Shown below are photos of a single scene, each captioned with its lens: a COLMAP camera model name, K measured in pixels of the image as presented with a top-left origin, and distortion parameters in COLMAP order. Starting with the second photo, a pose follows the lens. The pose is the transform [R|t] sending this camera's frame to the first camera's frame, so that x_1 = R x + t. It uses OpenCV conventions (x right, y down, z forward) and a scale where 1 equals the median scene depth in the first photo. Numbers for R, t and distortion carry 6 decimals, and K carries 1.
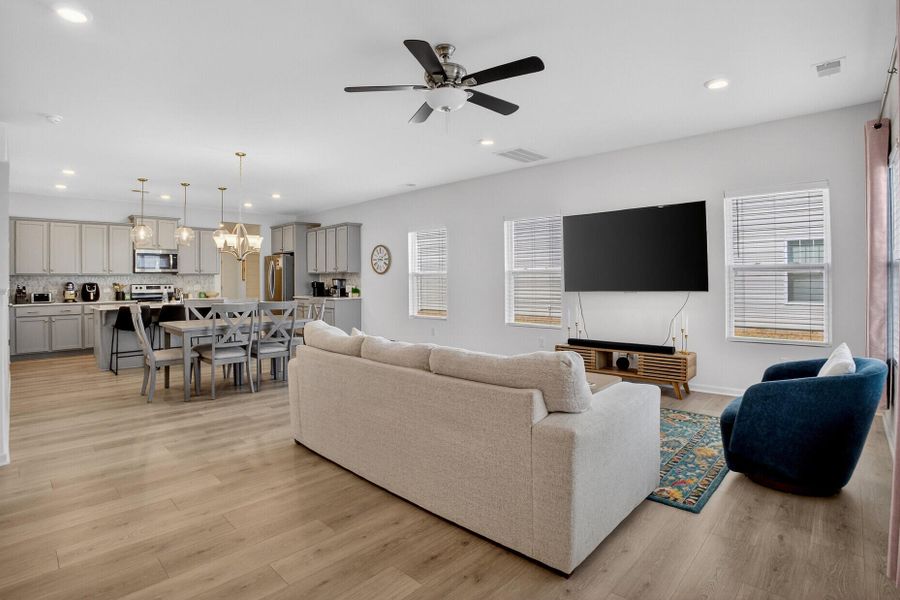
lens RADIAL K [[479.5, 0, 450.5], [0, 479.5, 276.3], [0, 0, 1]] dist [-0.000029, 0.020314]
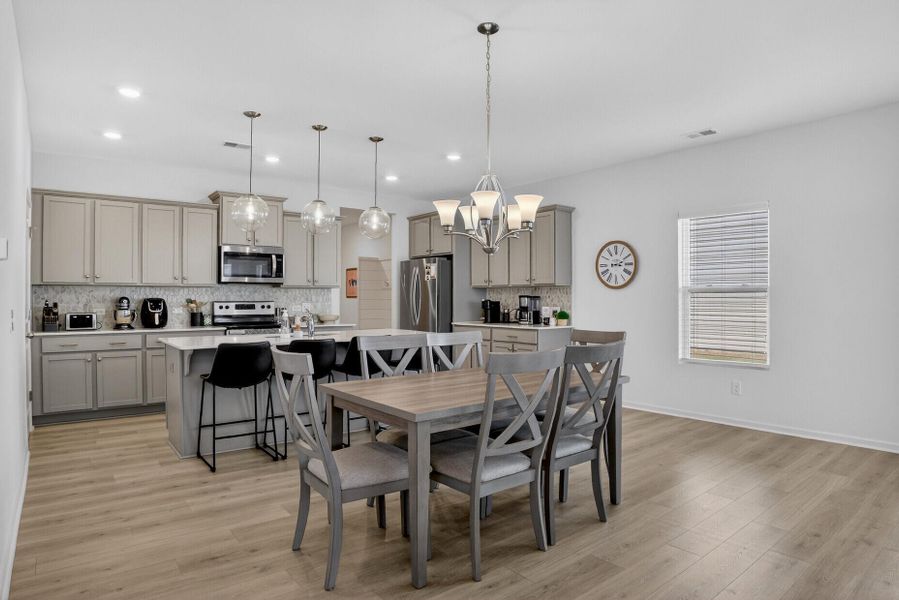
lens RADIAL K [[468.7, 0, 449.5], [0, 468.7, 300.0], [0, 0, 1]] dist [-0.003349, 0.000241]
pose [[0.999237, 0.010367, -0.037666, -0.336730], [-0.010093, 0.999921, 0.007461, 0.007420], [0.037740, -0.007075, 0.999263, 0.402337]]
